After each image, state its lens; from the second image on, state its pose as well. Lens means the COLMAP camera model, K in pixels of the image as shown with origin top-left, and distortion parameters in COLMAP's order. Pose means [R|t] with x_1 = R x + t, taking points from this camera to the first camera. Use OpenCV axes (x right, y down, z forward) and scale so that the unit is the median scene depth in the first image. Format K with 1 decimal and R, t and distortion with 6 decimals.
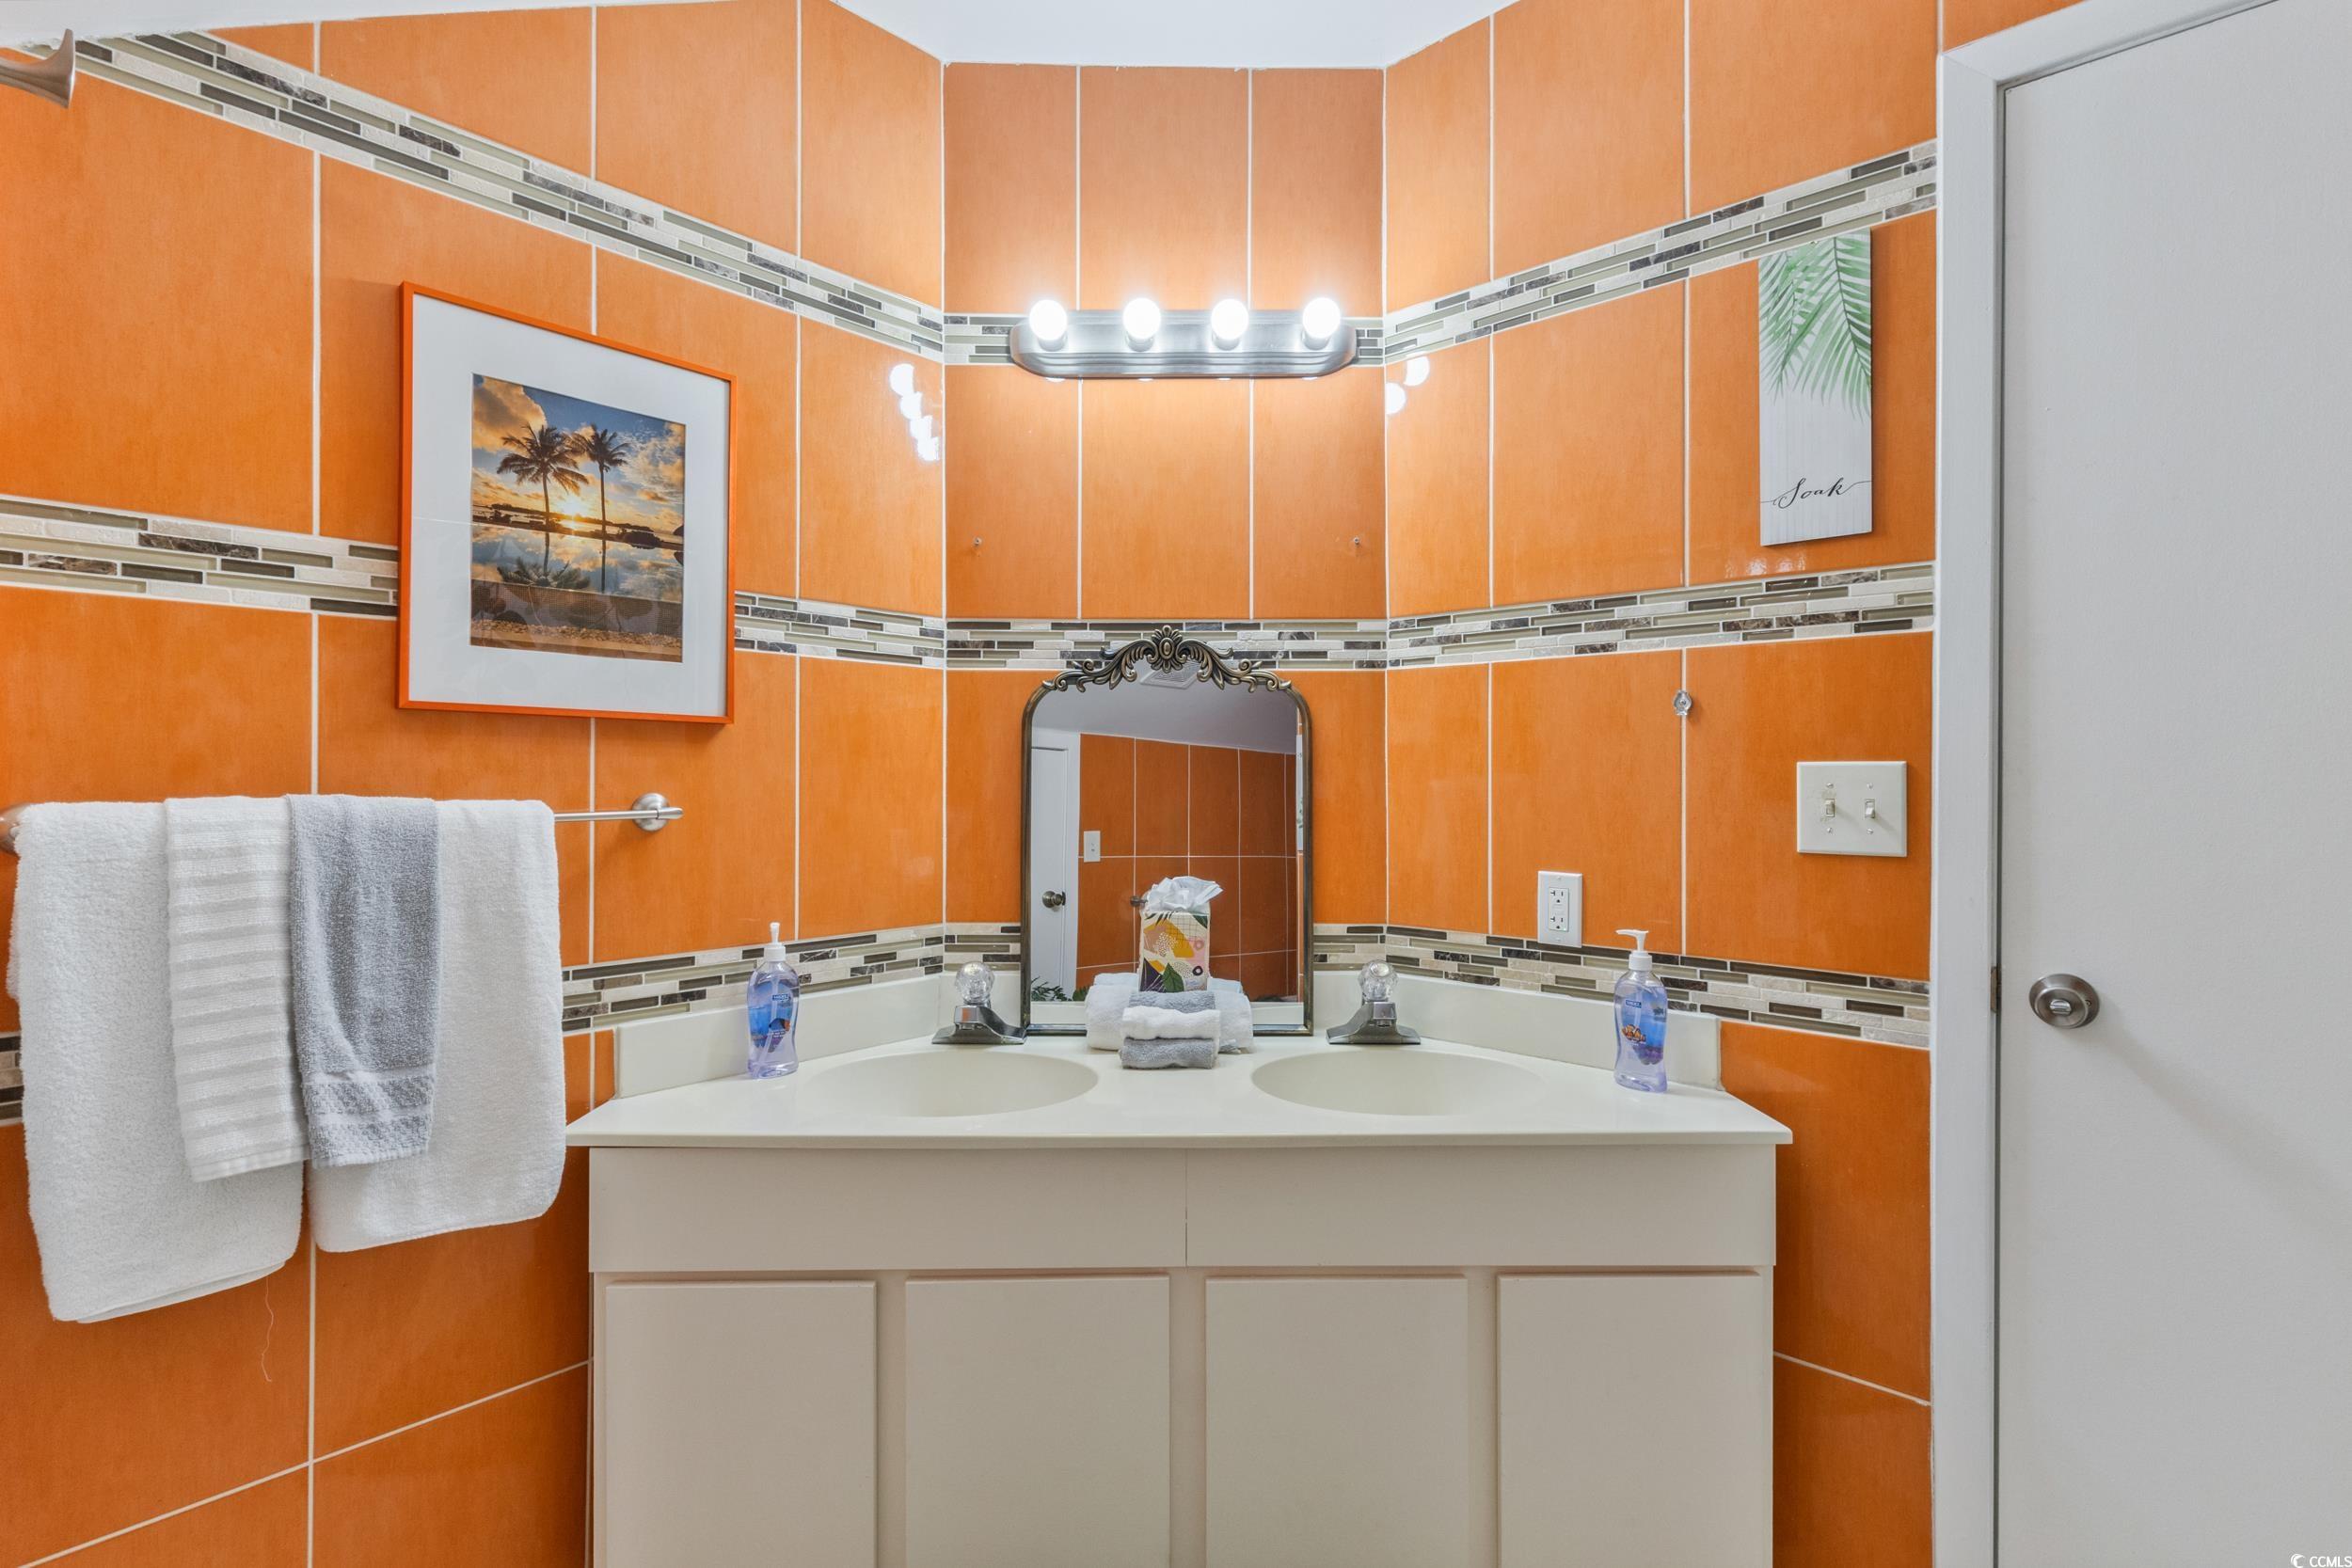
lens RADIAL K [[1078.2, 0, 1184.0], [0, 1078.2, 777.2], [0, 0, 1]] dist [0.001188, -0.000850]
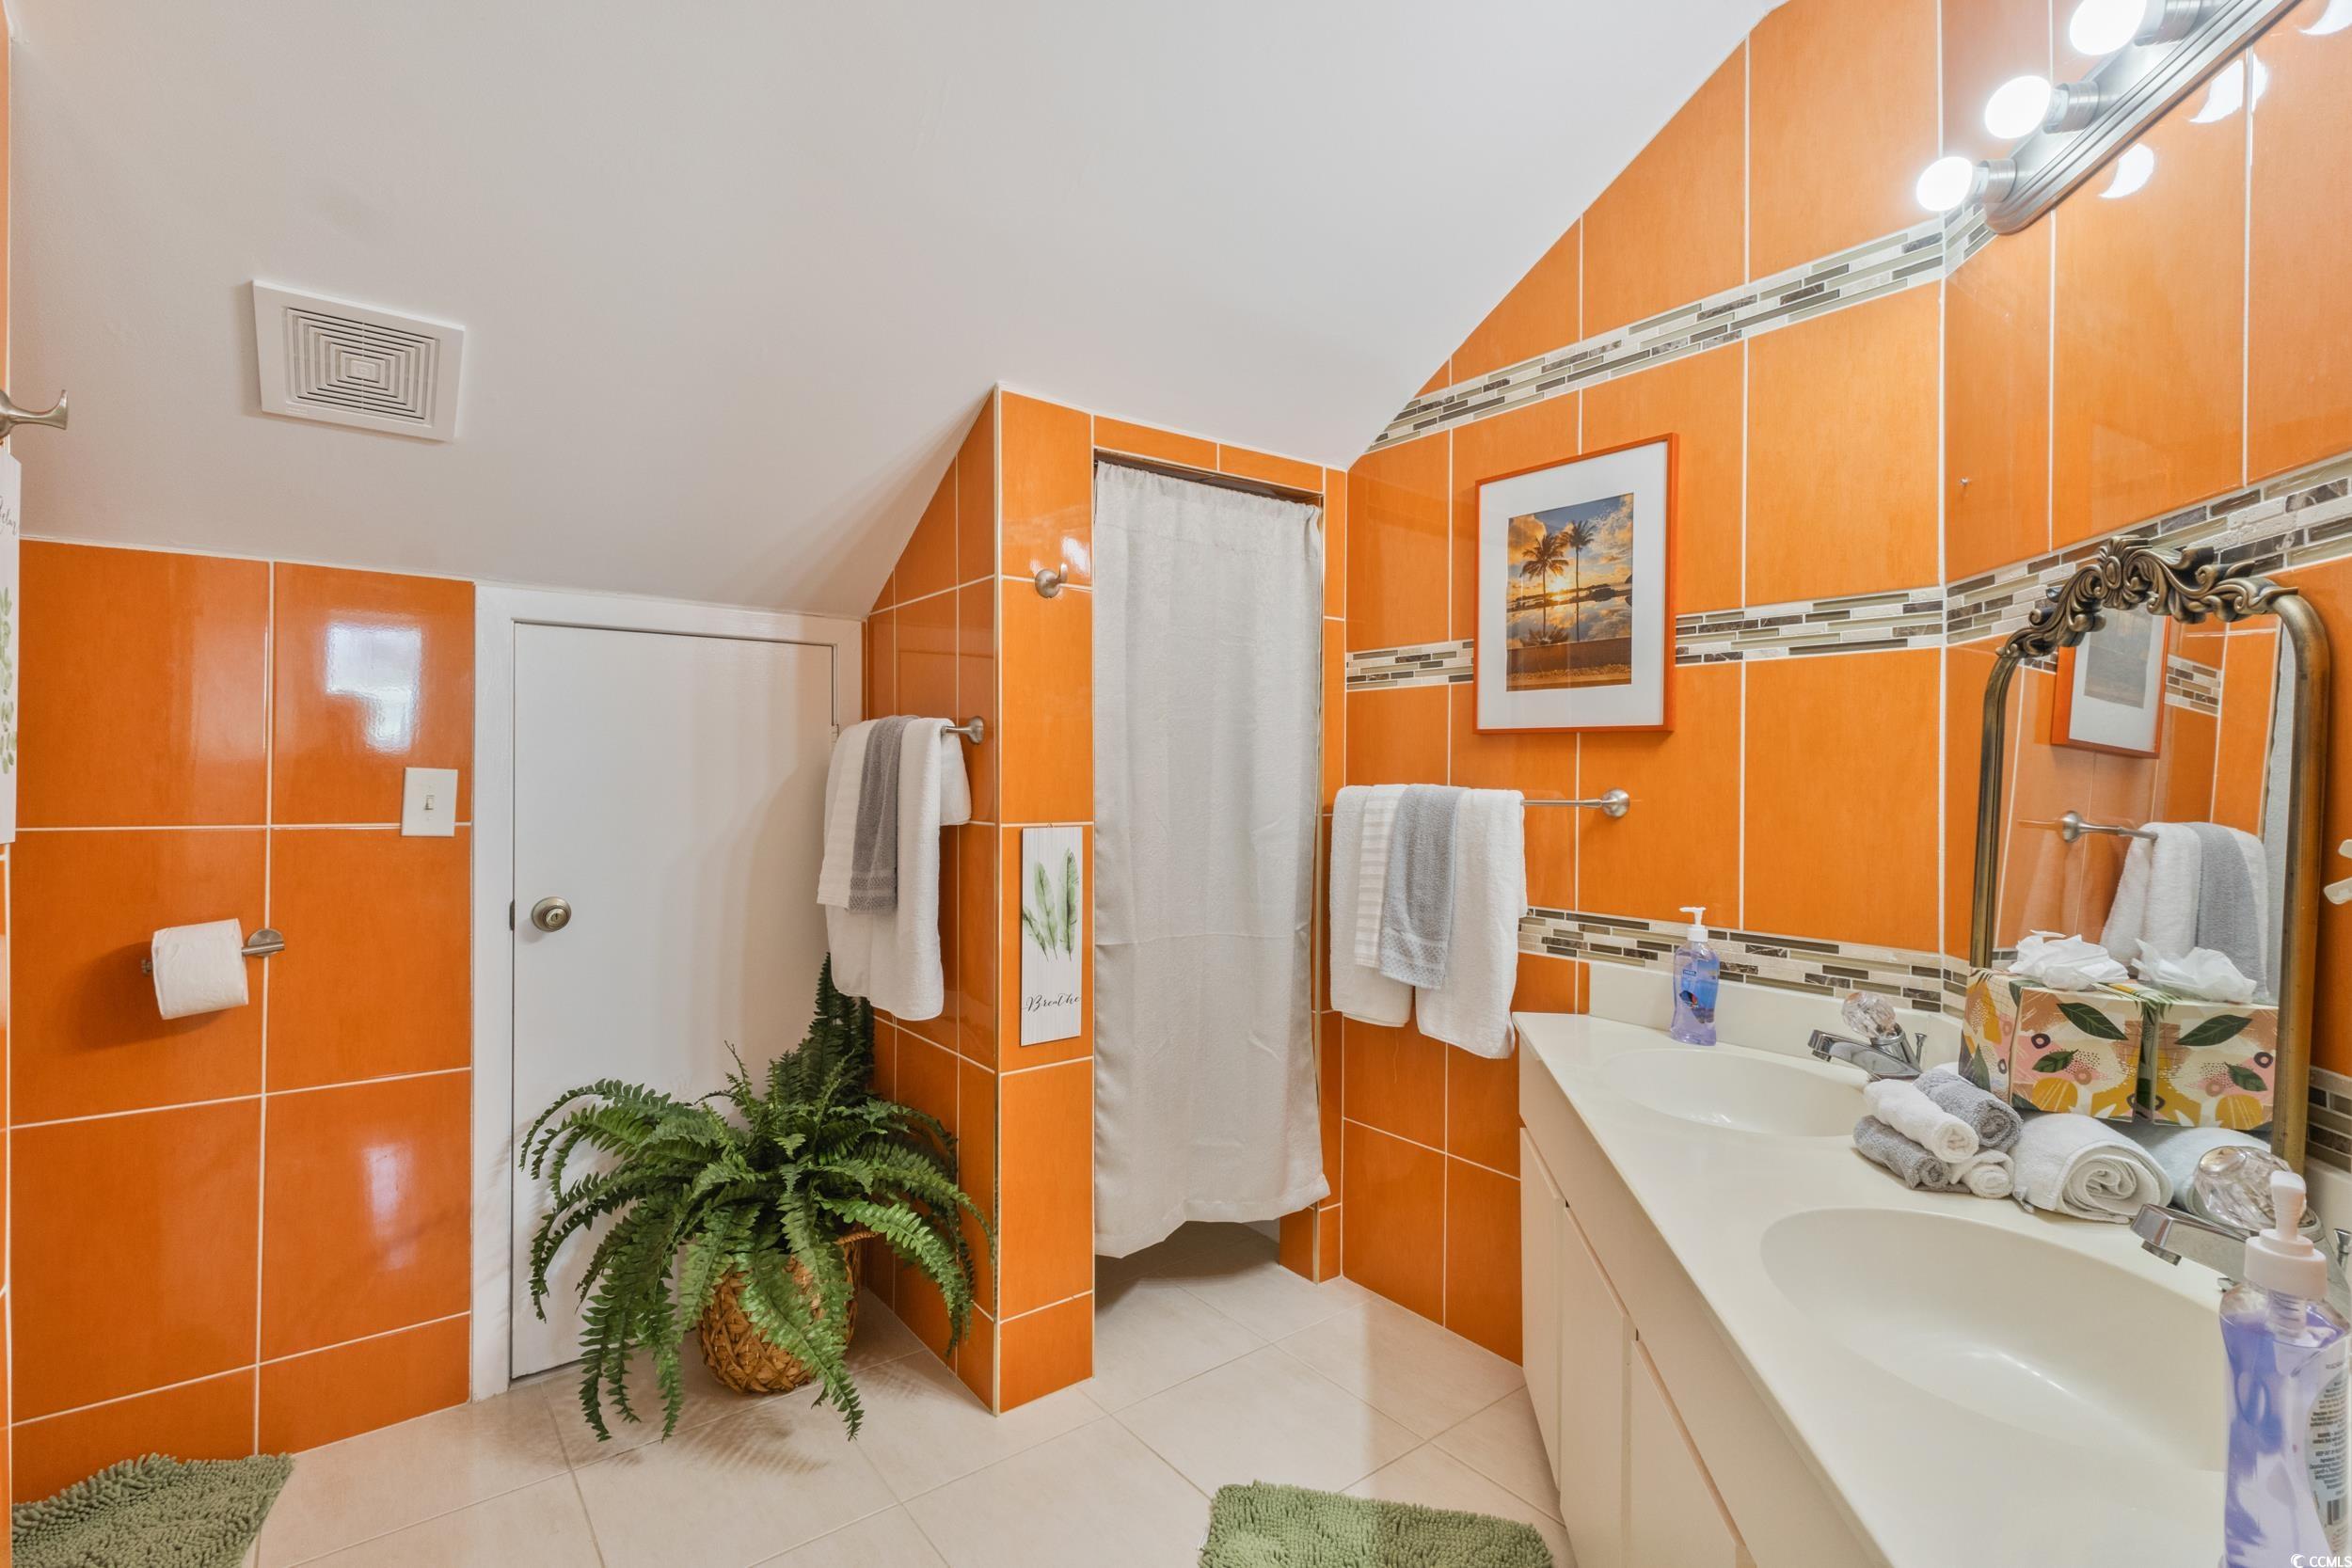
lens RADIAL K [[1078.2, 0, 1181.4], [0, 1078.2, 781.7], [0, 0, 1]] dist [0.001188, -0.000850]
pose [[-0.164480, 0.002891, -0.986376, 0.856779], [-0.008624, 0.999953, 0.004369, 0.005884], [0.986343, 0.009225, -0.164447, 0.697516]]
